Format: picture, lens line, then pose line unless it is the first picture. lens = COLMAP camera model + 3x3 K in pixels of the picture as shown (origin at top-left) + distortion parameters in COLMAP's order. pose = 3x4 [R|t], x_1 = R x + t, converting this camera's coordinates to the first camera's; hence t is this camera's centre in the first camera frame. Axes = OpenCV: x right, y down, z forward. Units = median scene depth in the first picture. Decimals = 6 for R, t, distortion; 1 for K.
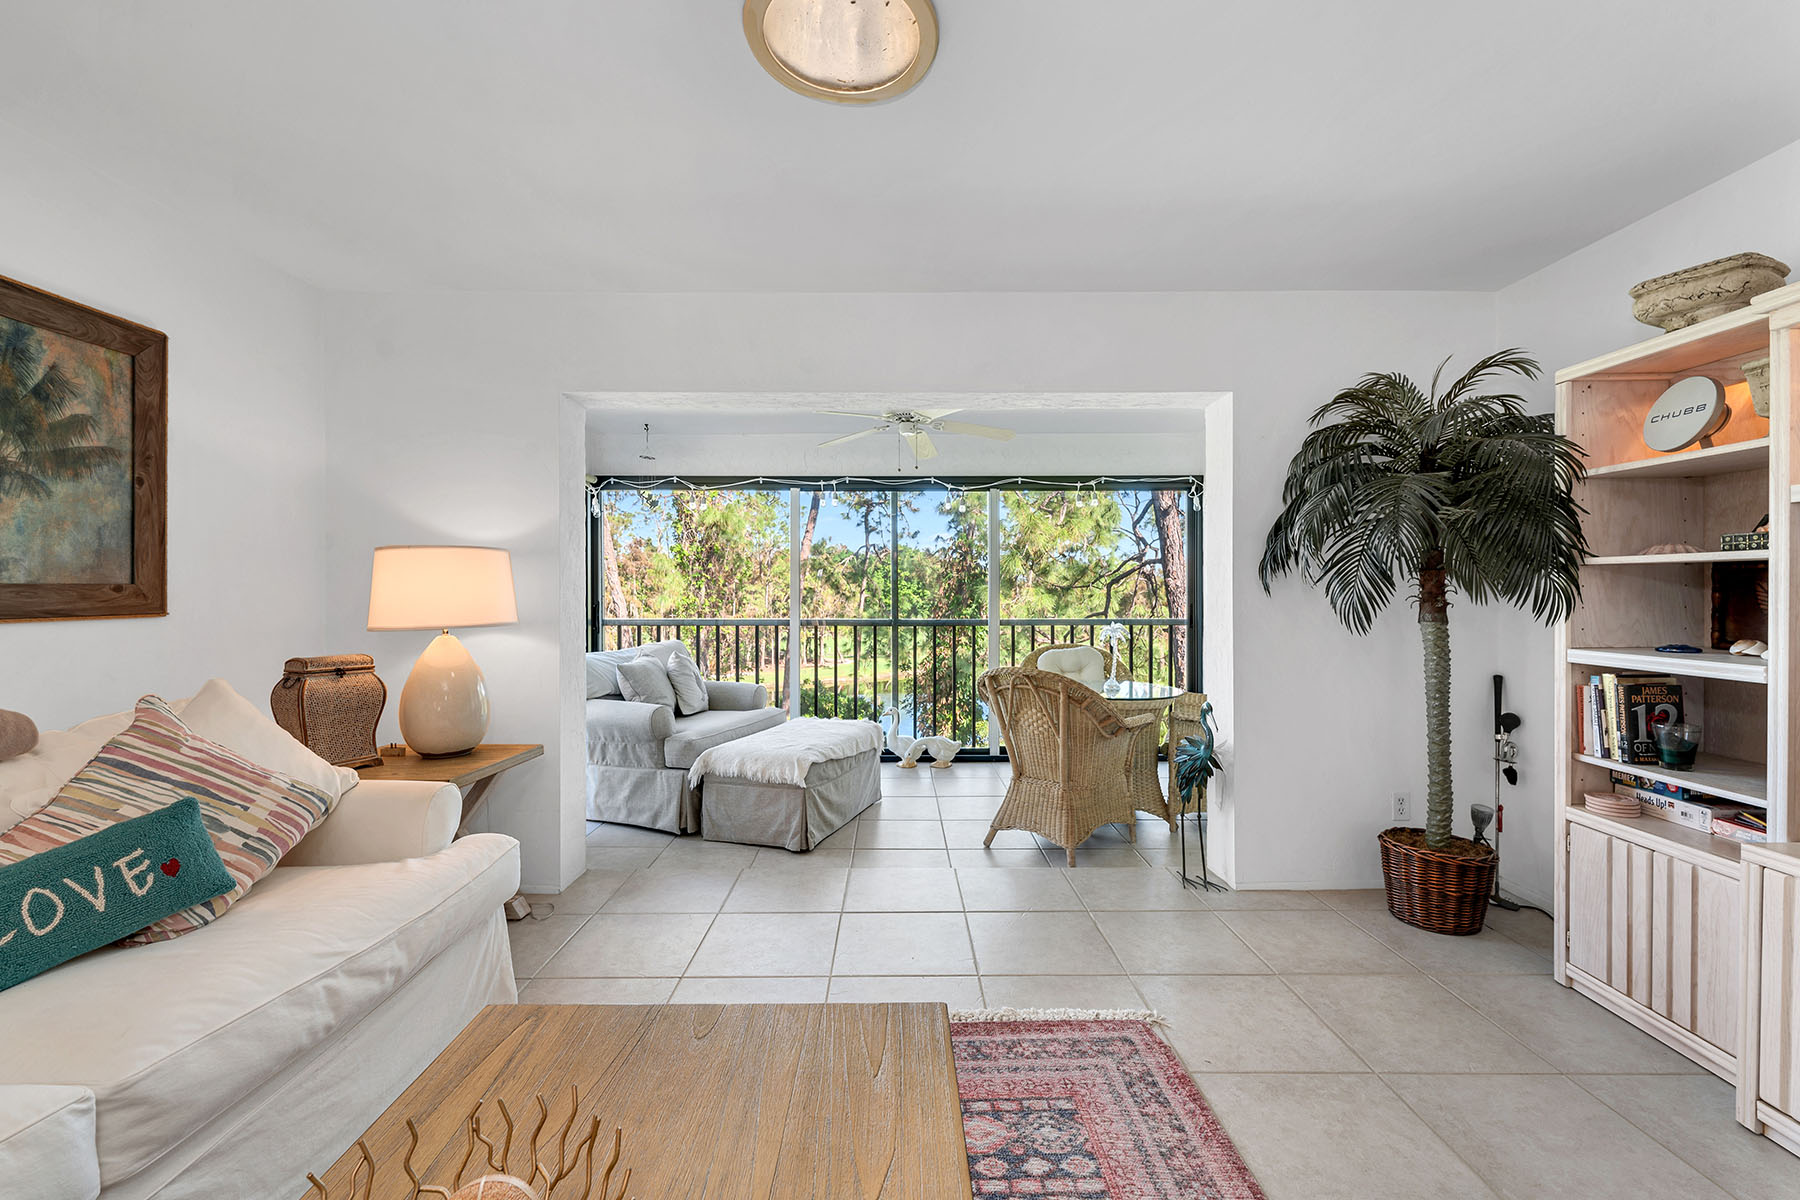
lens RADIAL K [[723.4, 0, 895.6], [0, 723.4, 595.6], [0, 0, 1]] dist [-0.000475, 0.000192]
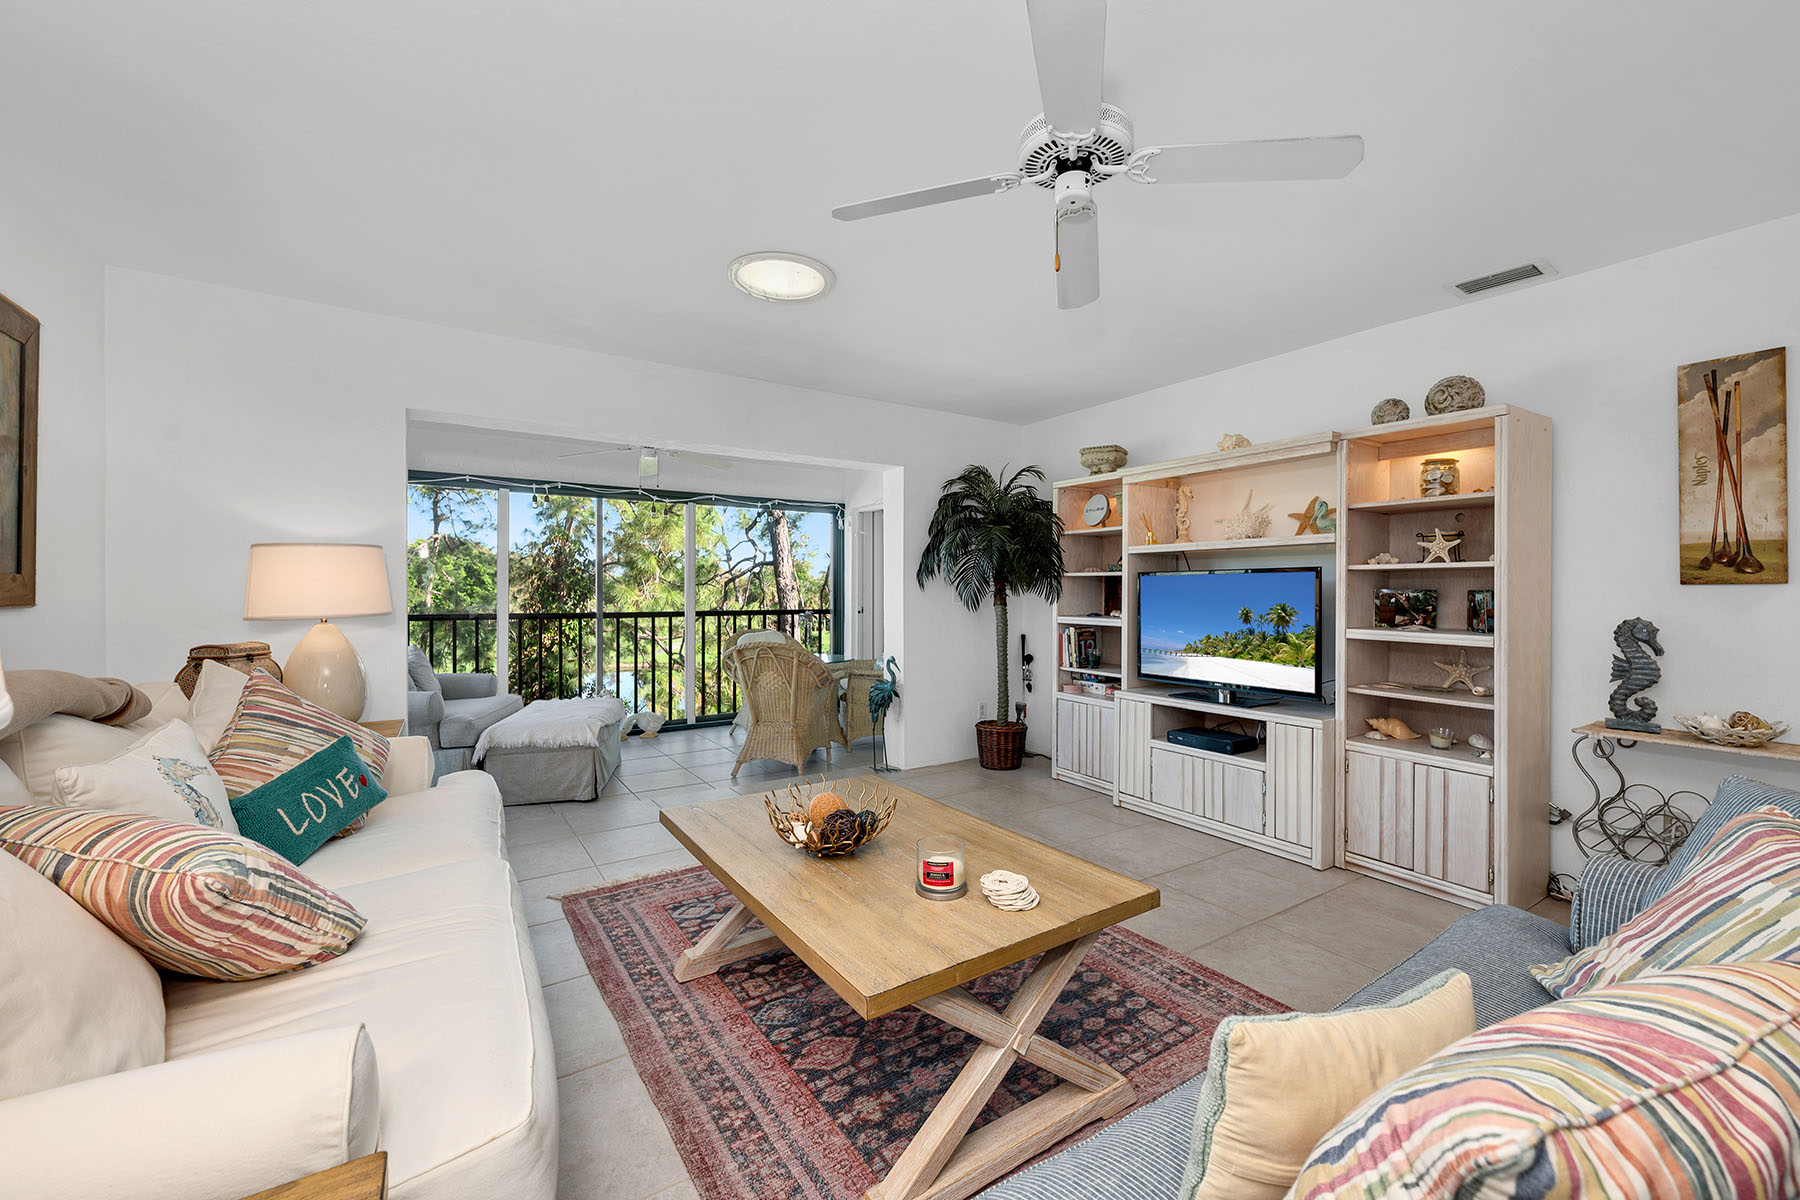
lens RADIAL K [[718.0, 0, 898.7], [0, 718.0, 592.6], [0, 0, 1]] dist [0.000971, 0.000309]
pose [[0.835515, 0.002048, 0.549463, -0.492056], [-0.001430, 0.999998, -0.001553, 0.007736], [-0.549465, 0.000511, 0.835516, -0.398451]]
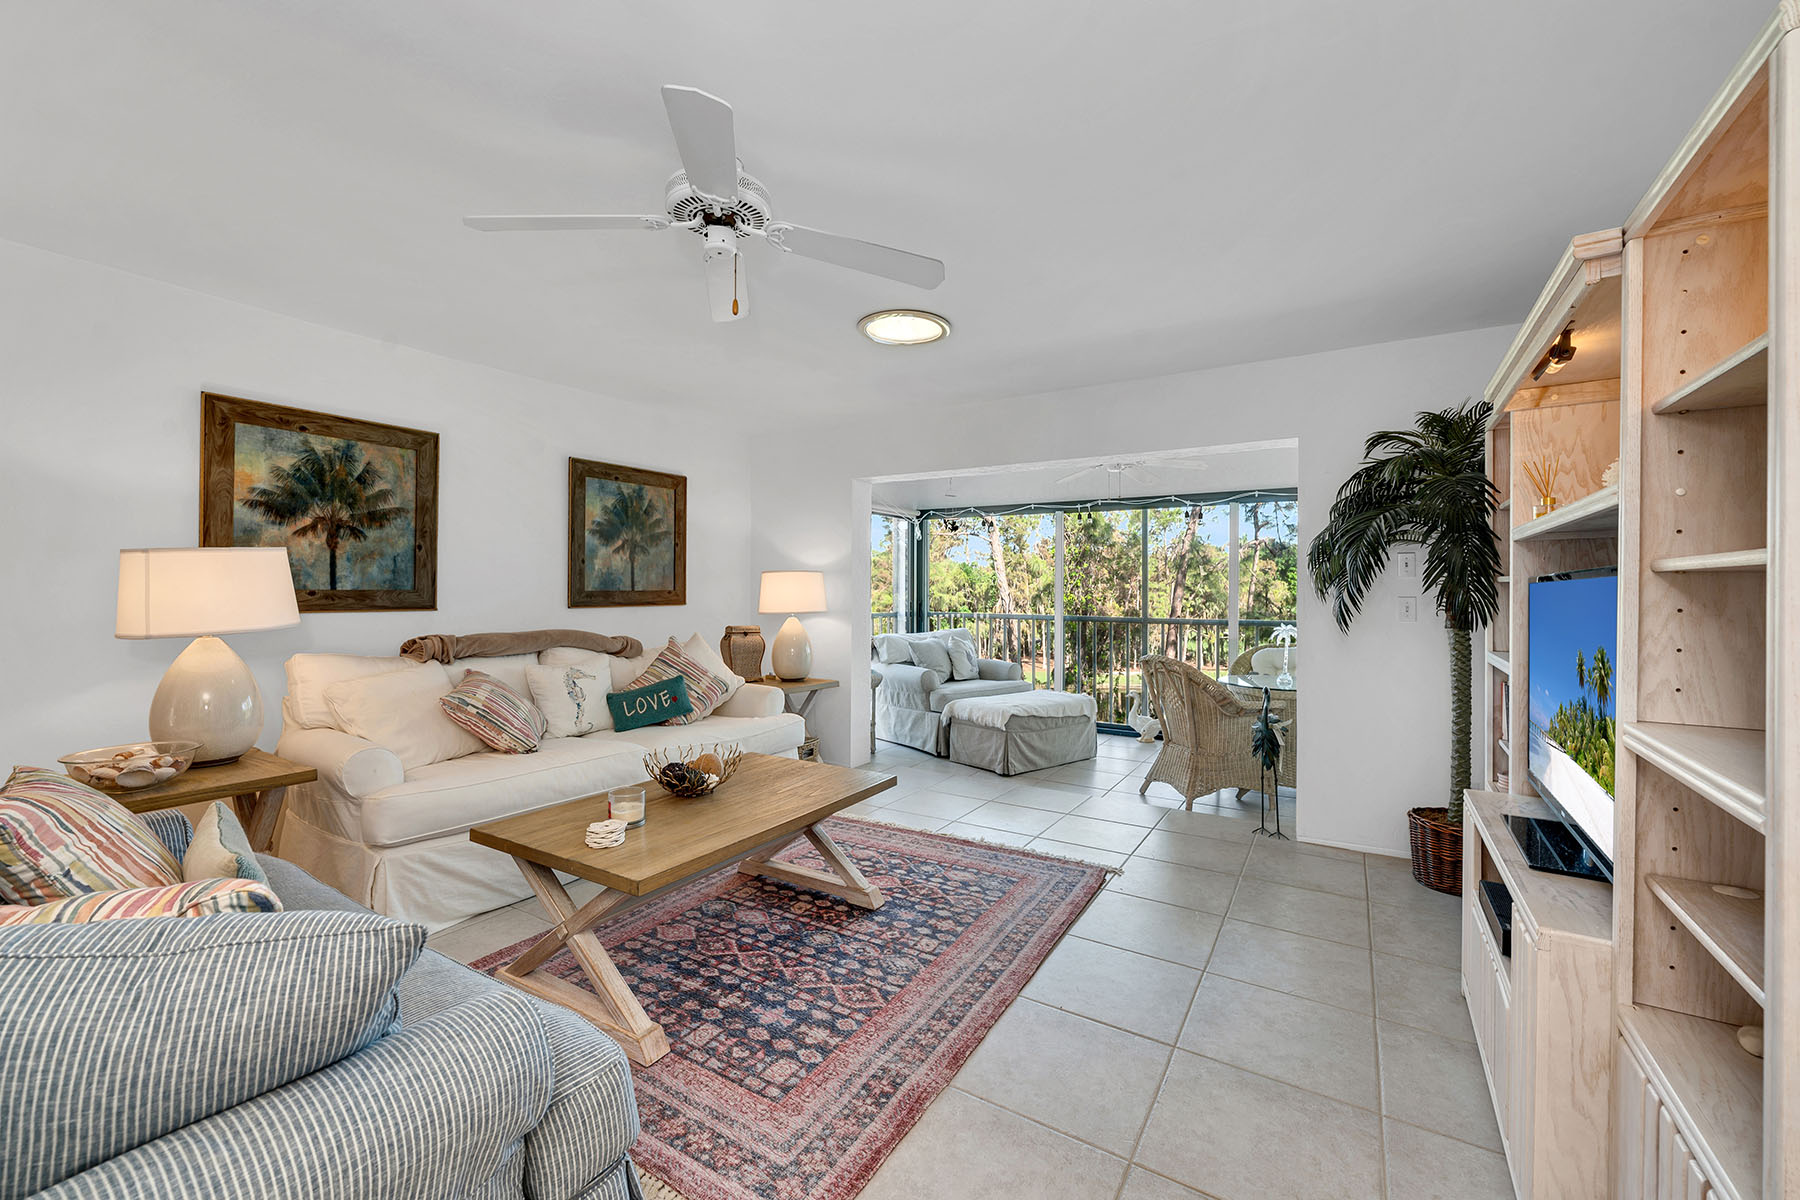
lens RADIAL K [[723.4, 0, 895.6], [0, 723.4, 595.6], [0, 0, 1]] dist [-0.000475, 0.000192]
pose [[0.848970, 0.009662, -0.528353, 0.602242], [-0.007509, 0.999952, 0.006220, -0.015885], [0.528388, -0.001314, 0.849002, -0.458741]]
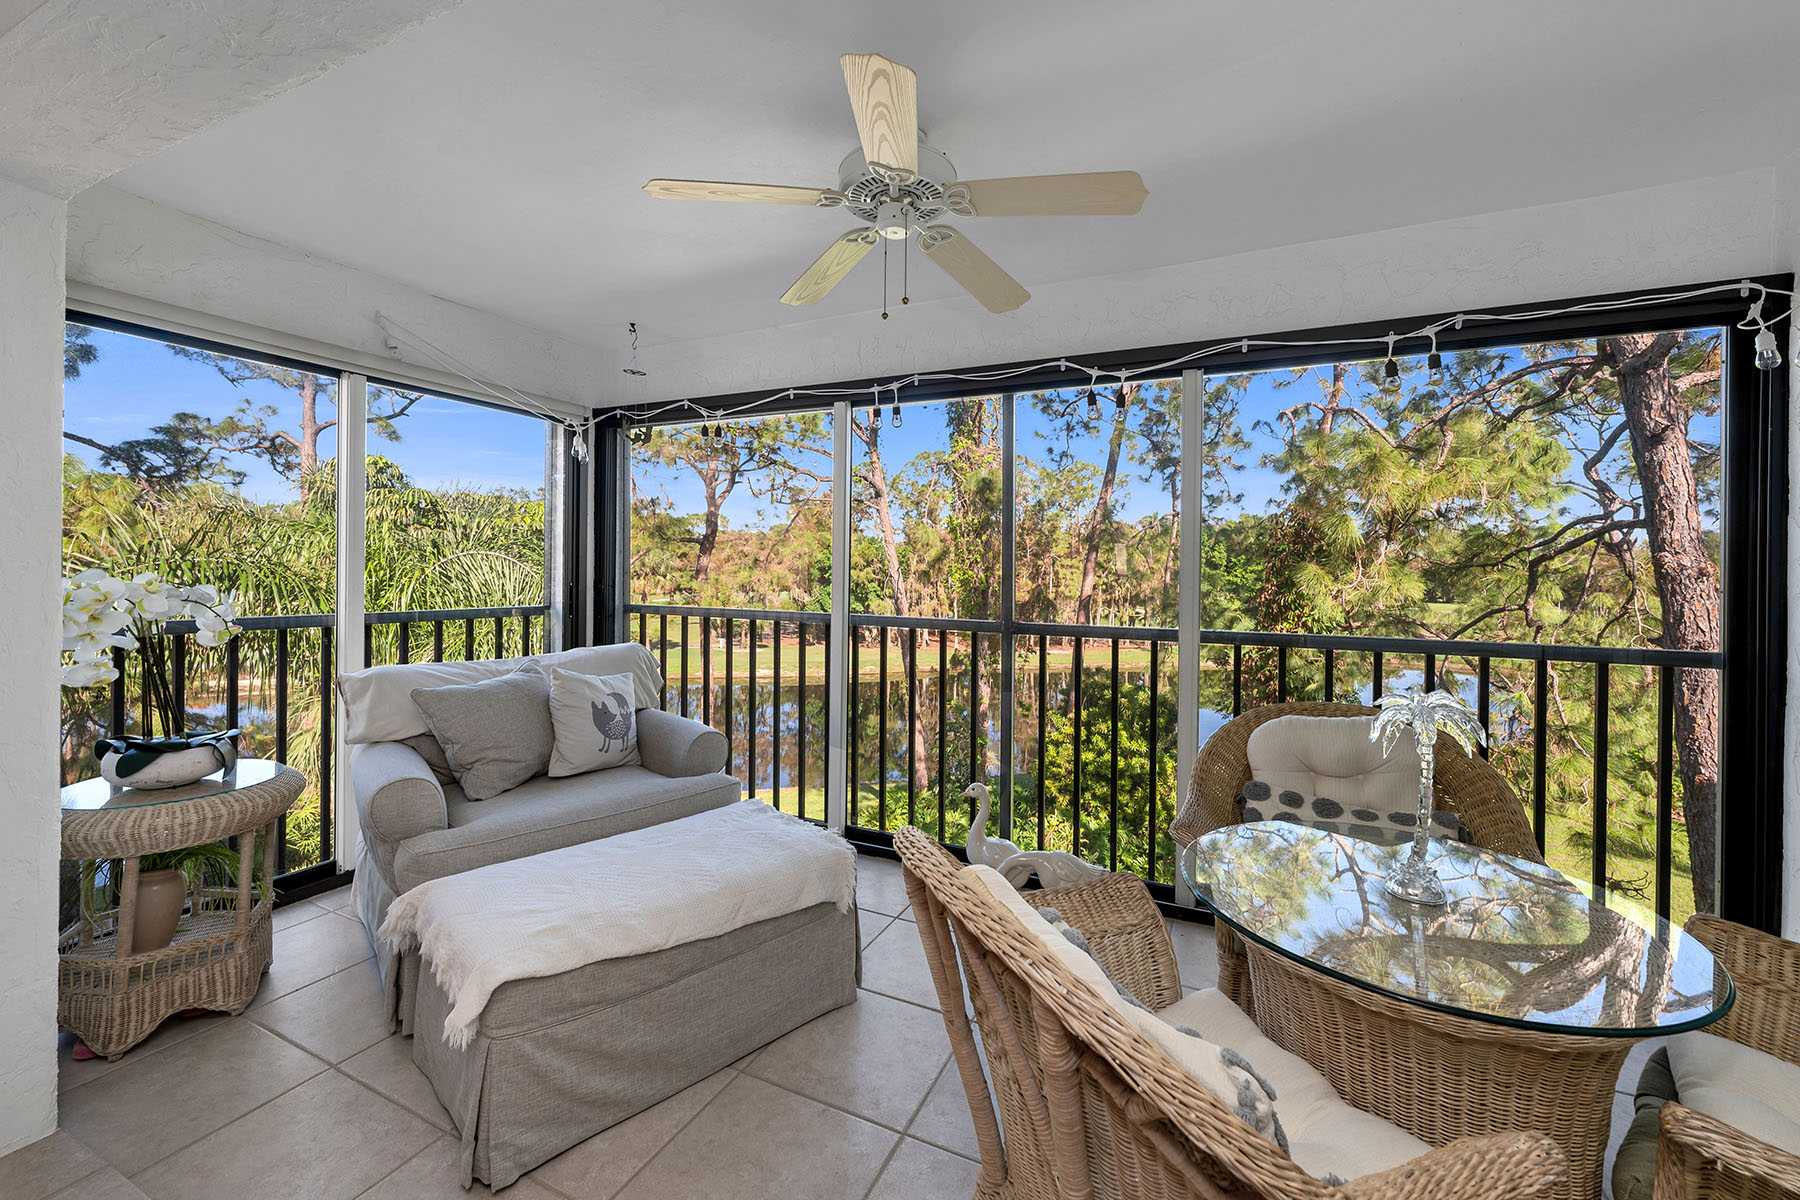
lens RADIAL K [[732.5, 0, 893.2], [0, 732.5, 569.4], [0, 0, 1]] dist [0.001121, 0.000065]
pose [[0.901008, 0.012153, -0.433632, 0.365803], [-0.012436, 0.999920, 0.002184, -0.017389], [0.433624, 0.003425, 0.901087, 0.964930]]
